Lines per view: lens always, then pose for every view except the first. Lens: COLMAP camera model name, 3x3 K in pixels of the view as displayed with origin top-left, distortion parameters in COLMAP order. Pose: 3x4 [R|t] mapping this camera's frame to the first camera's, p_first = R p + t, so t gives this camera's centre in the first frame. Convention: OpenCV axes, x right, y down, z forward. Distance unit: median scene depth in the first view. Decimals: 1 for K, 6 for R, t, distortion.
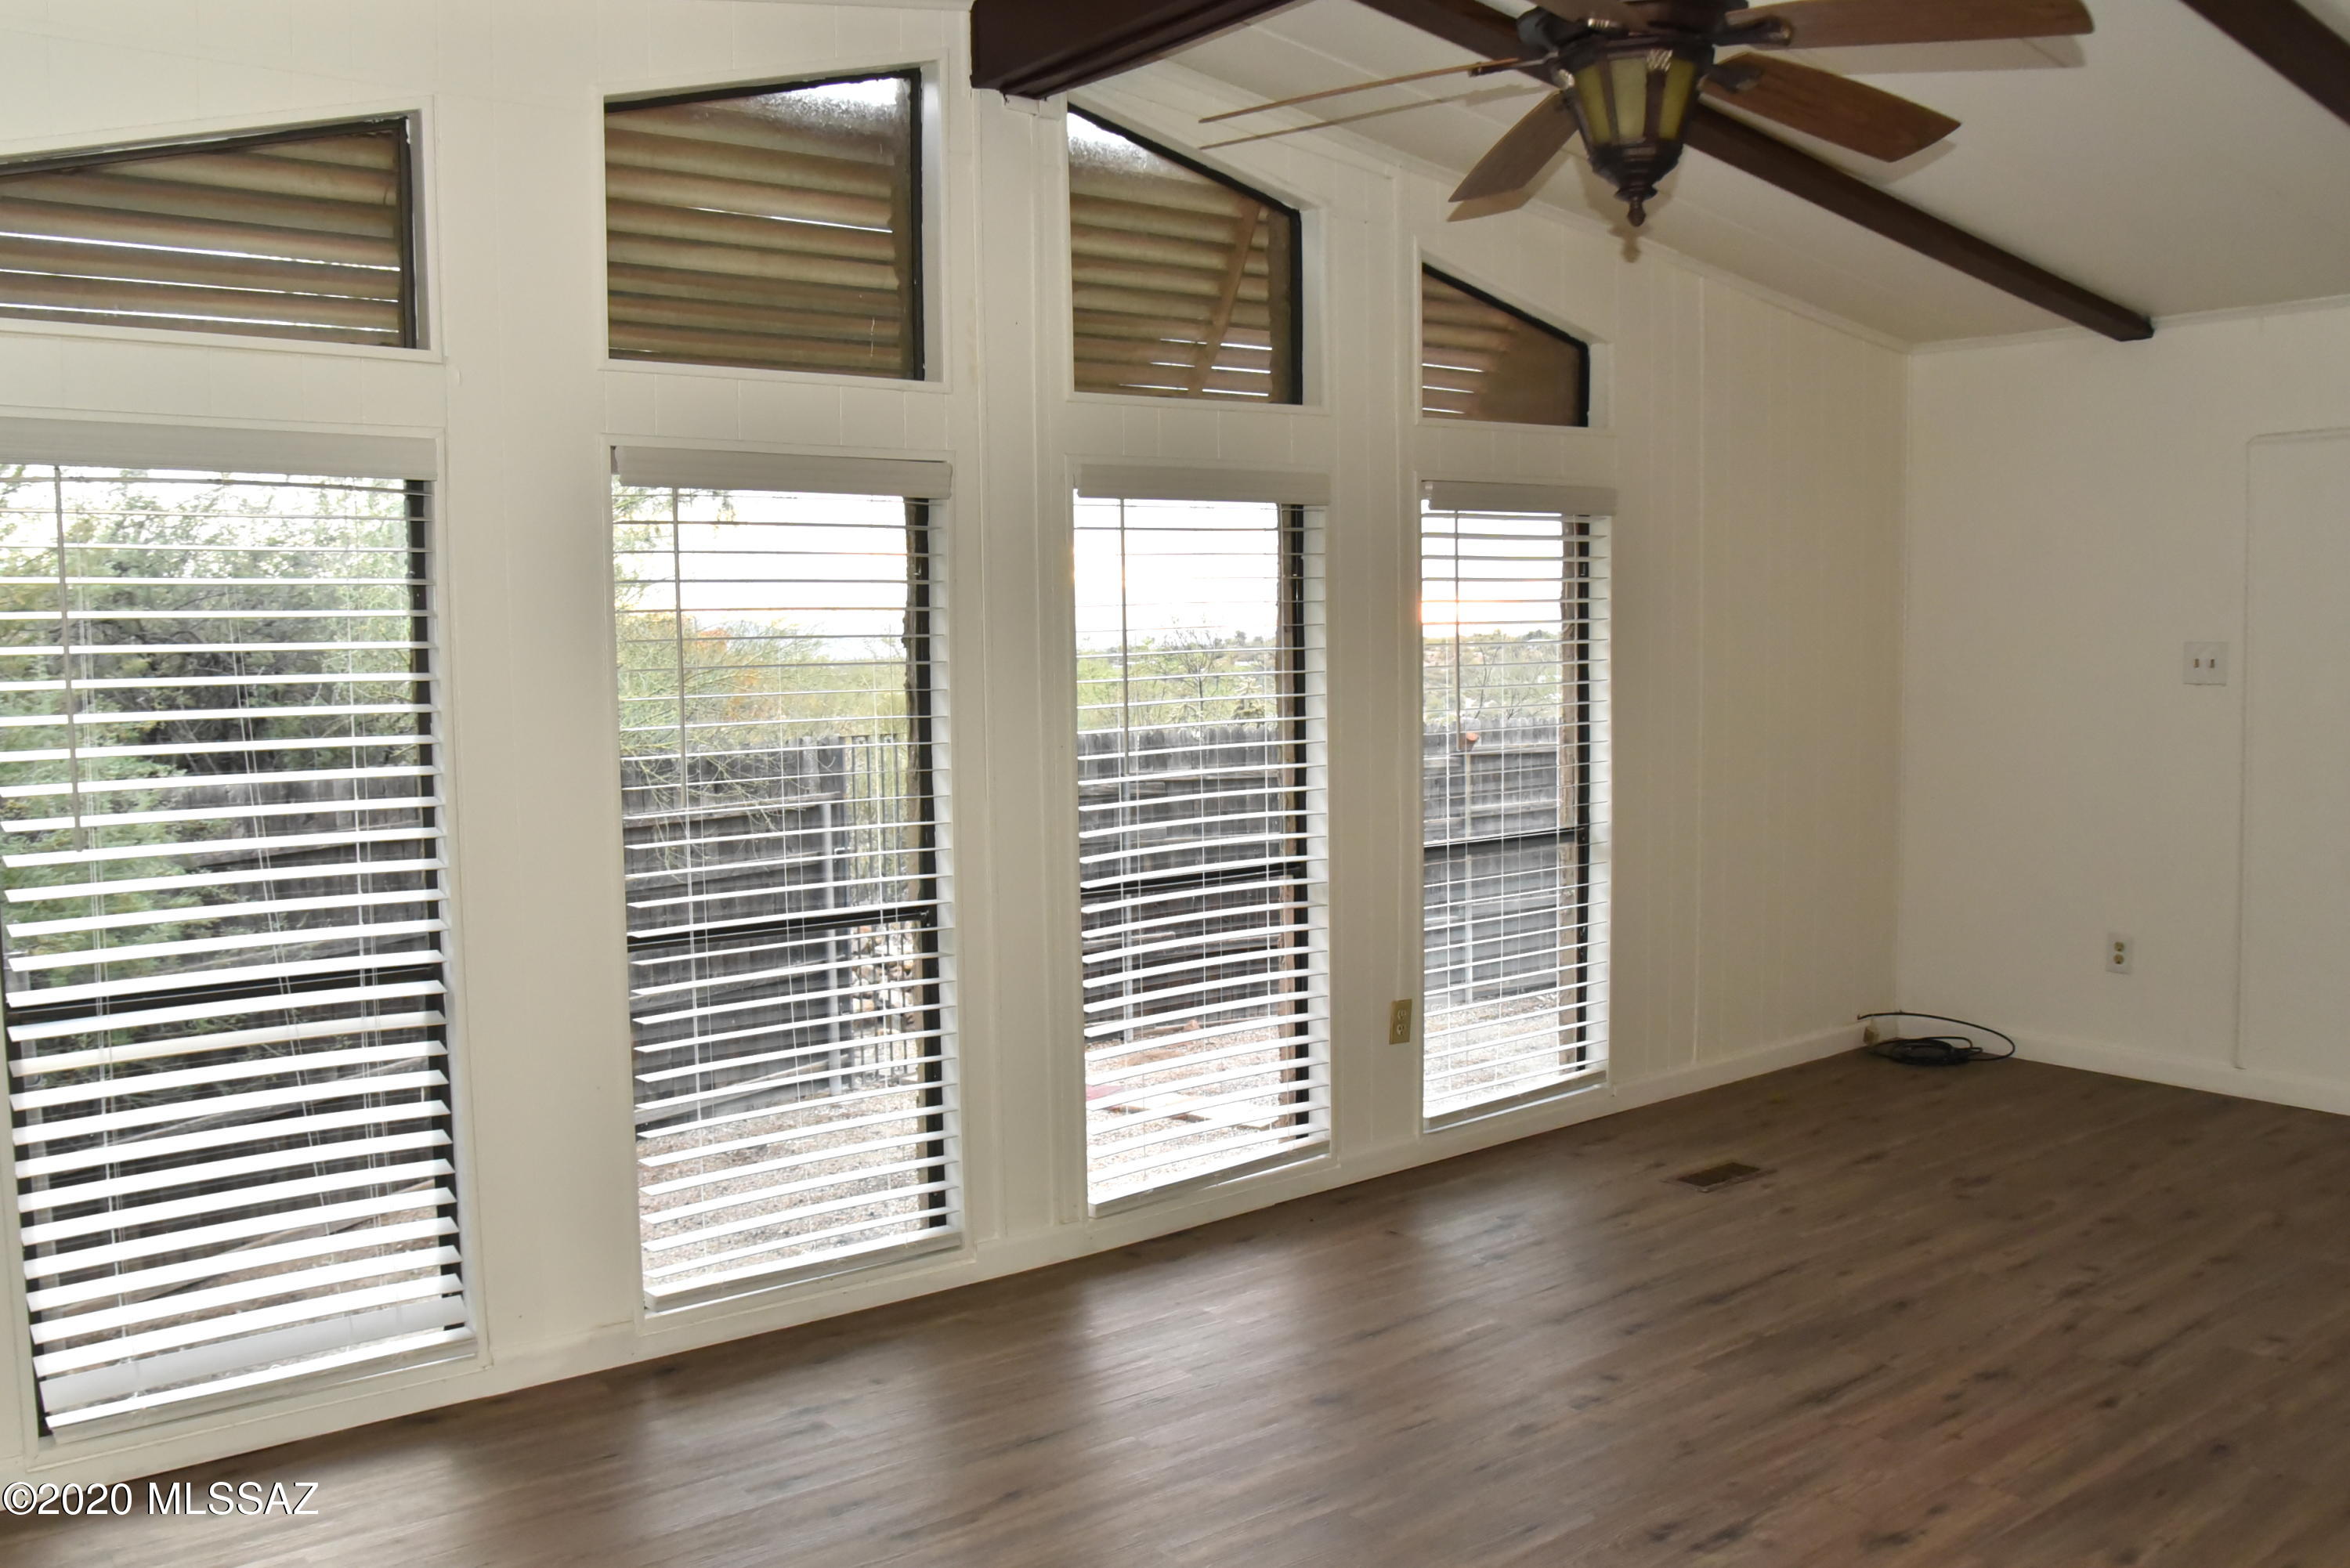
lens RADIAL K [[2008.6, 0, 1162.4], [0, 2008.6, 800.6], [0, 0, 1]] dist [-0.106613, 0.079375]
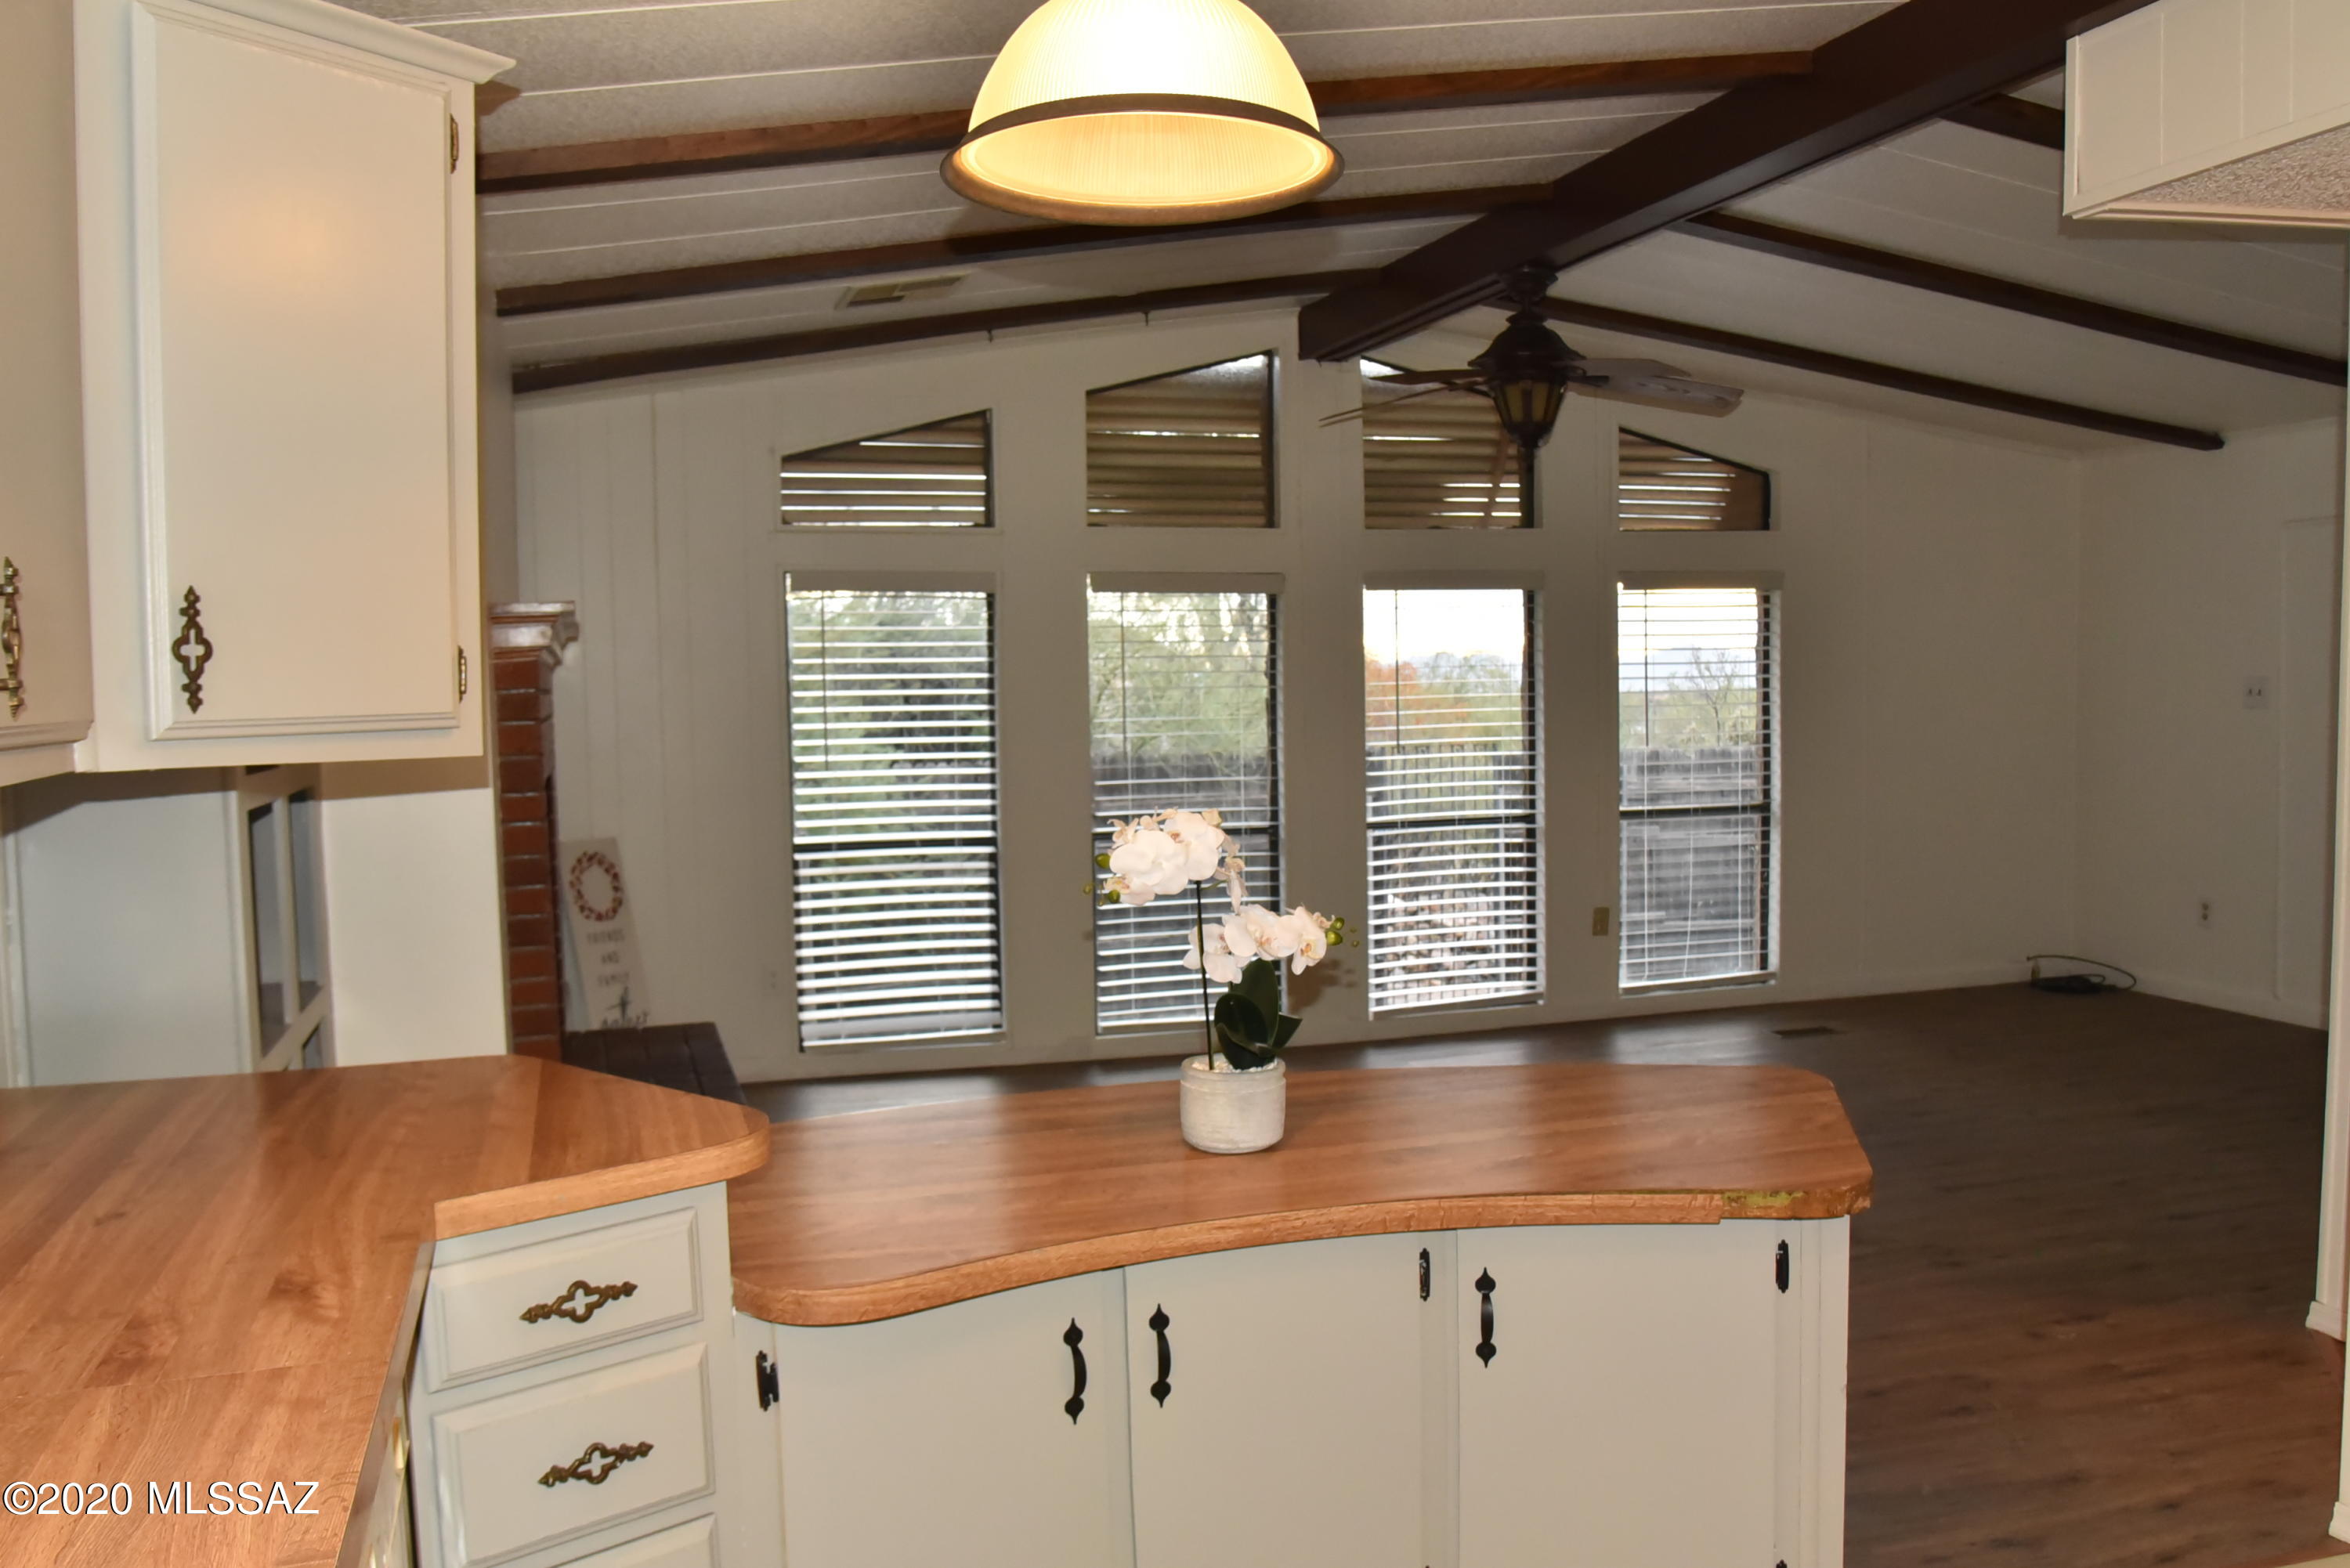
lens RADIAL K [[2008.6, 0, 1168.5], [0, 2008.6, 771.9], [0, 0, 1]] dist [-0.106613, 0.079375]
pose [[0.931564, 0.019819, -0.363036, 0.369339], [-0.031184, 0.999189, -0.025471, 0.045754], [0.362237, 0.035048, 0.931427, -0.565206]]
